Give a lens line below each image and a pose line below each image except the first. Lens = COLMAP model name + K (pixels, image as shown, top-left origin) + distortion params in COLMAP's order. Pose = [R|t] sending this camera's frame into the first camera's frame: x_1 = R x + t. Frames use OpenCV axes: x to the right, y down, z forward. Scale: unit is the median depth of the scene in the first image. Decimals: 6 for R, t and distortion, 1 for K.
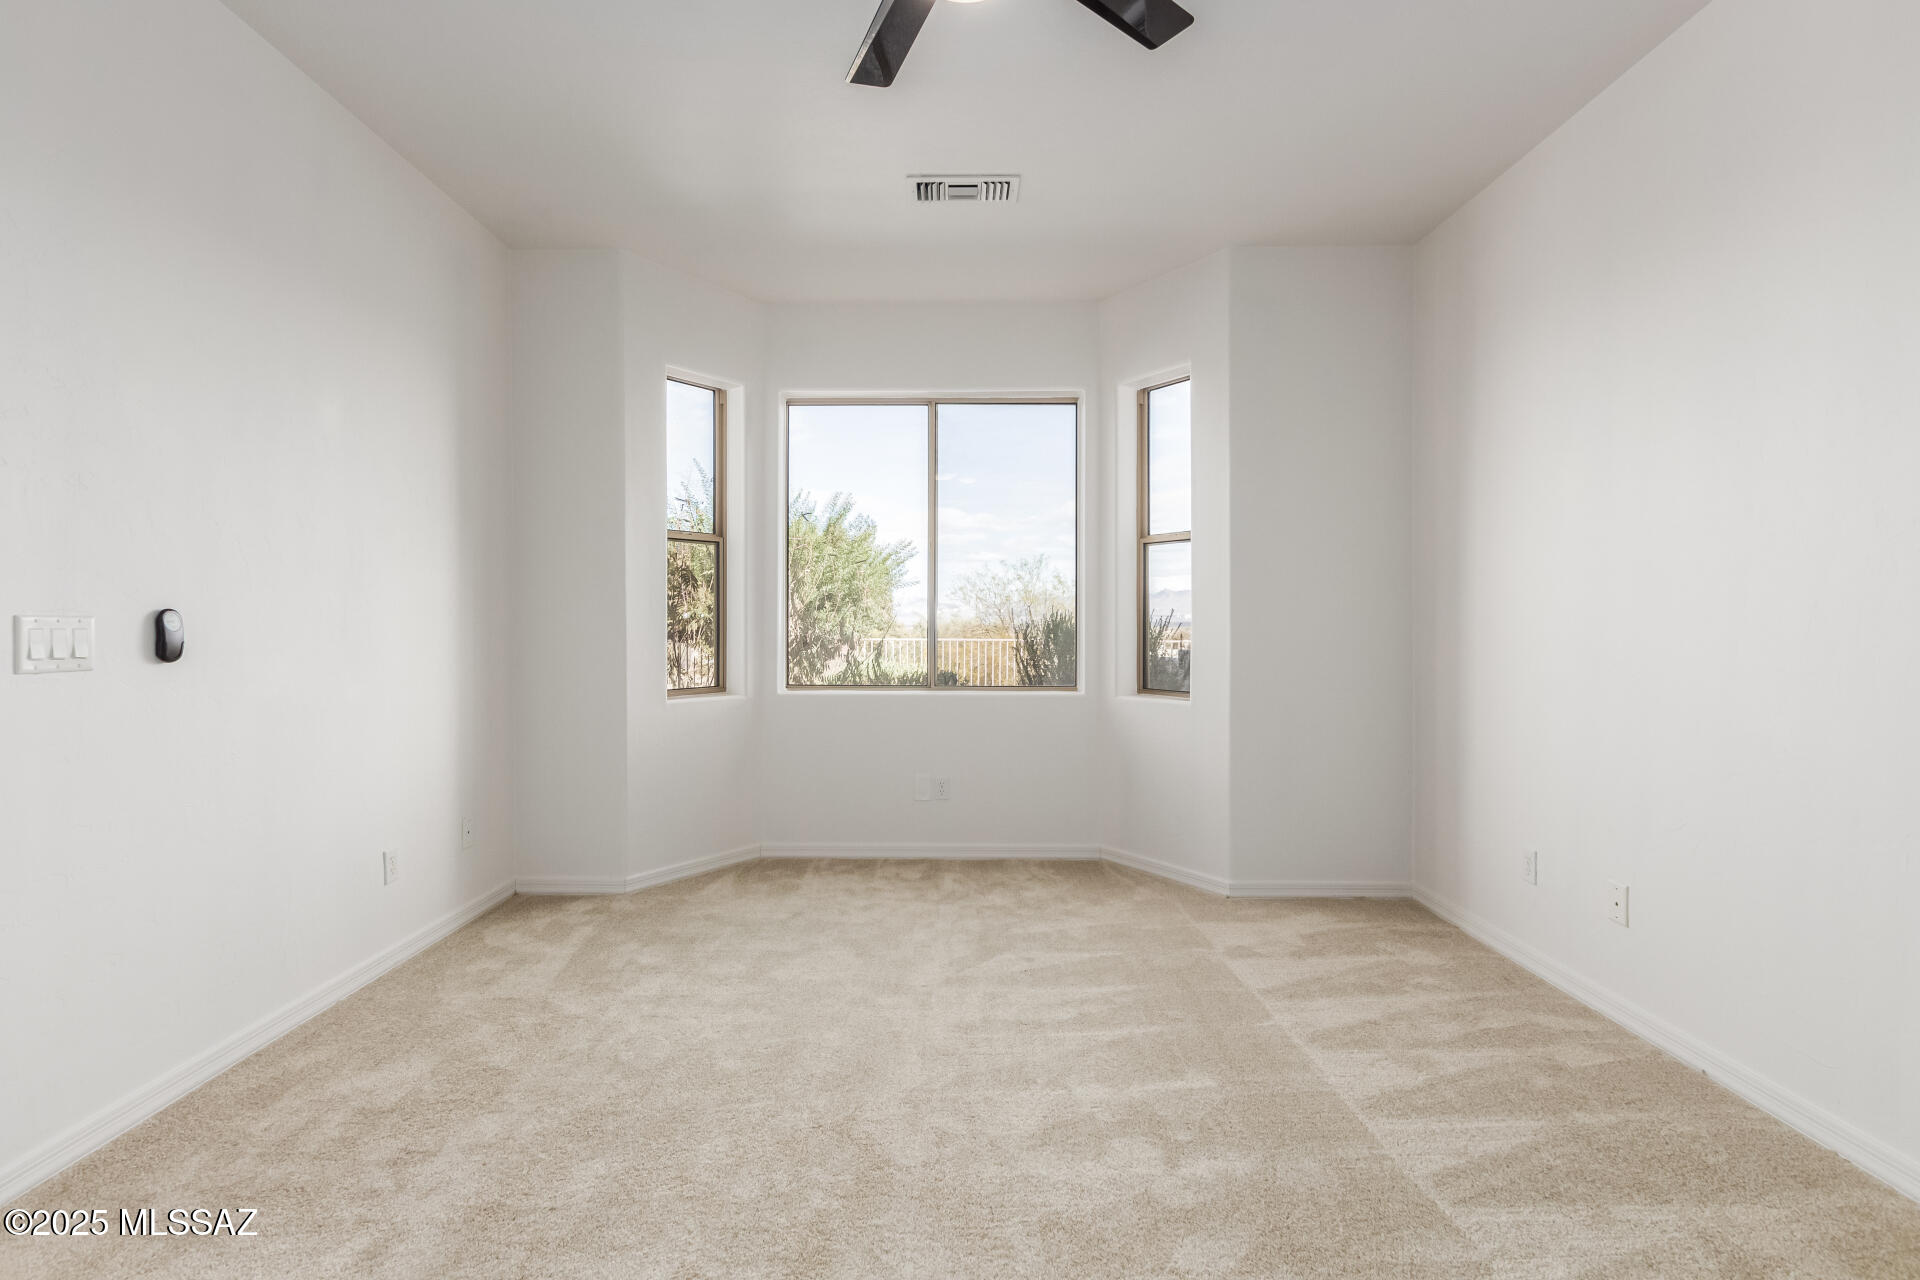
lens RADIAL K [[887.3, 0, 961.6], [0, 887.3, 639.2], [0, 0, 1]] dist [0.008006, -0.004054]
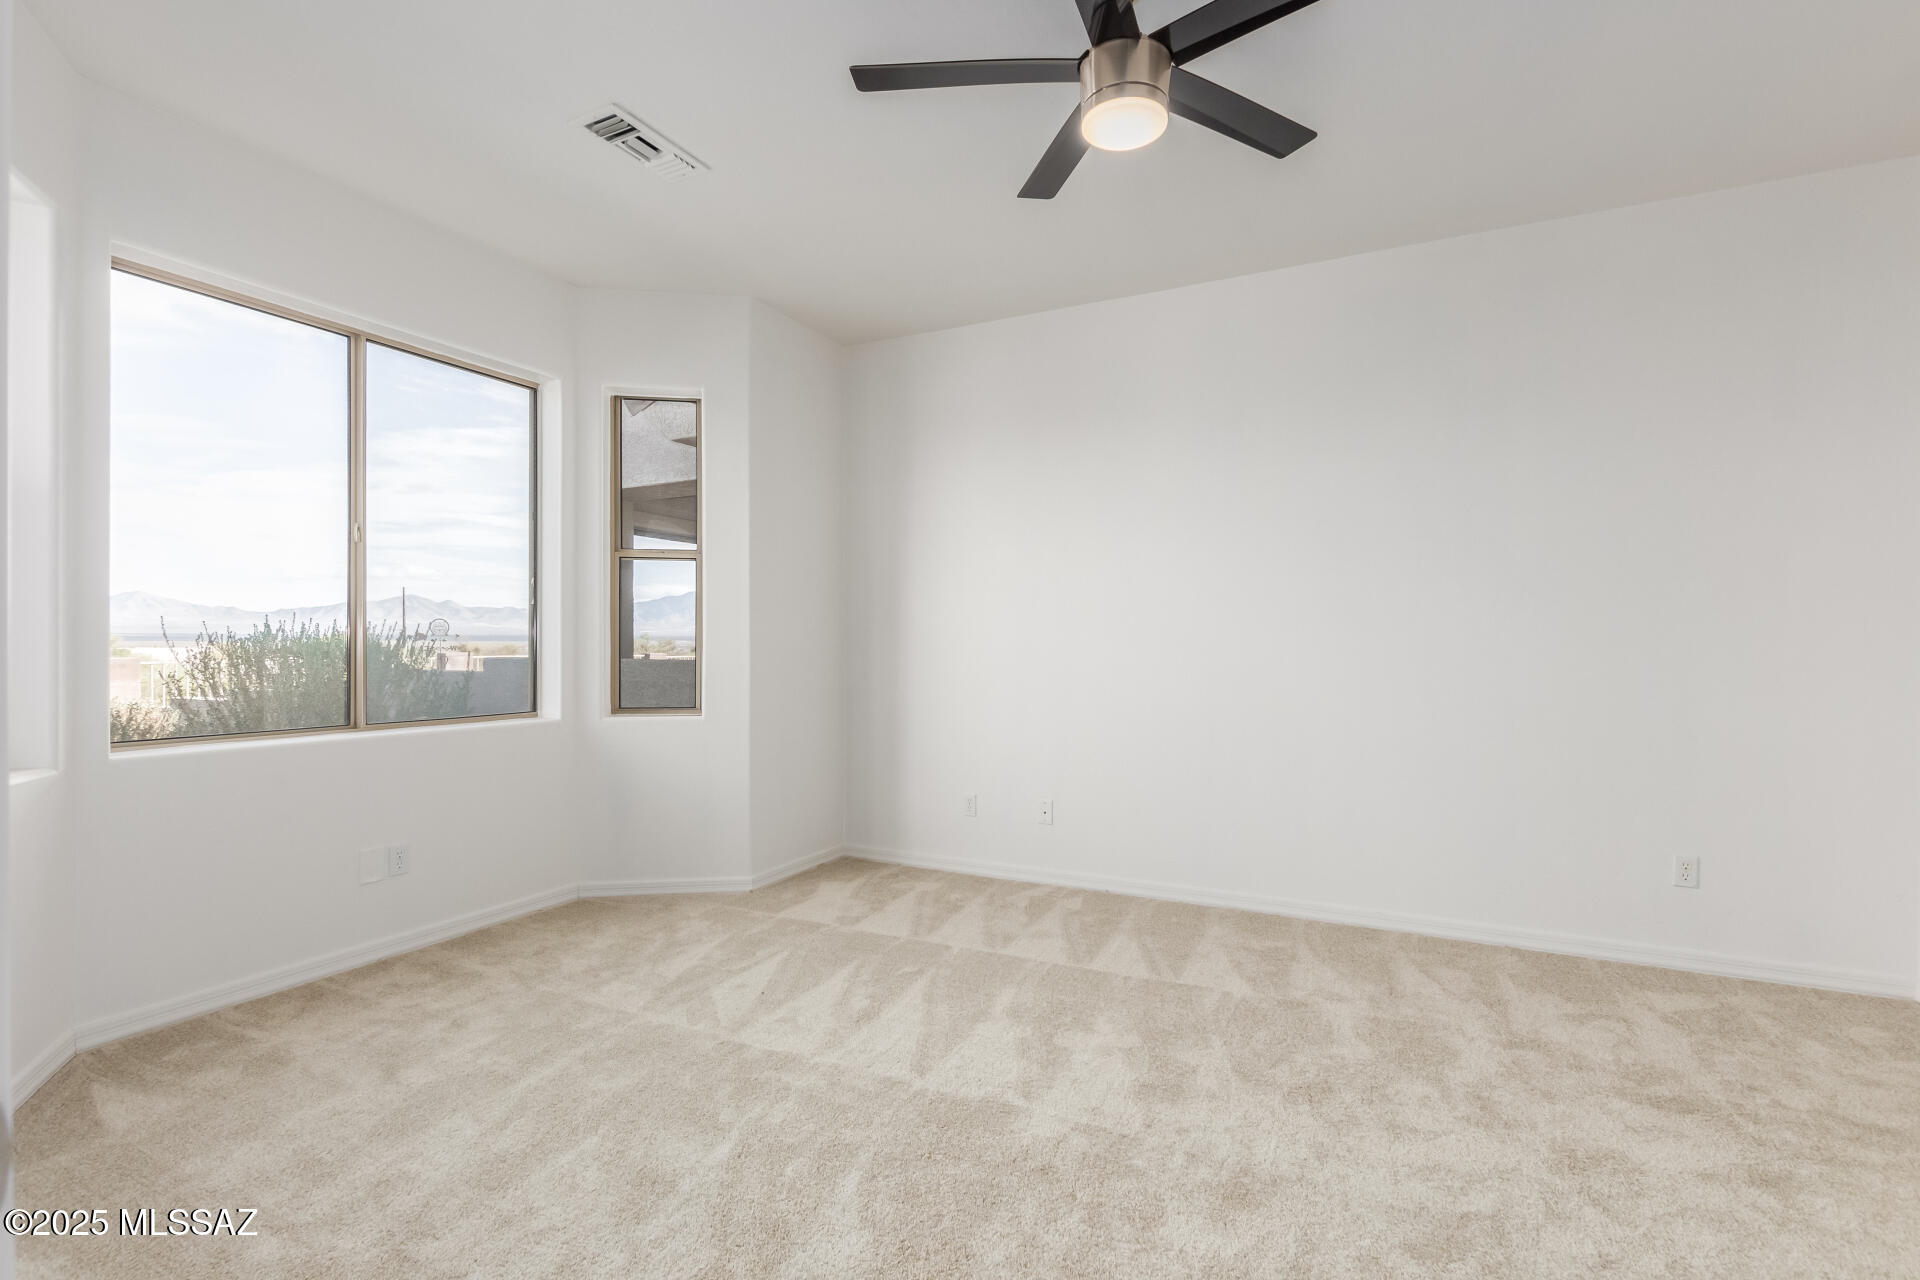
lens RADIAL K [[887.3, 0, 937.7], [0, 887.3, 642.2], [0, 0, 1]] dist [0.008006, -0.004054]
pose [[0.449596, 0.002446, 0.893229, -0.692194], [0.010280, 0.999916, -0.007912, -0.006231], [-0.893173, 0.012739, 0.449533, 0.363558]]
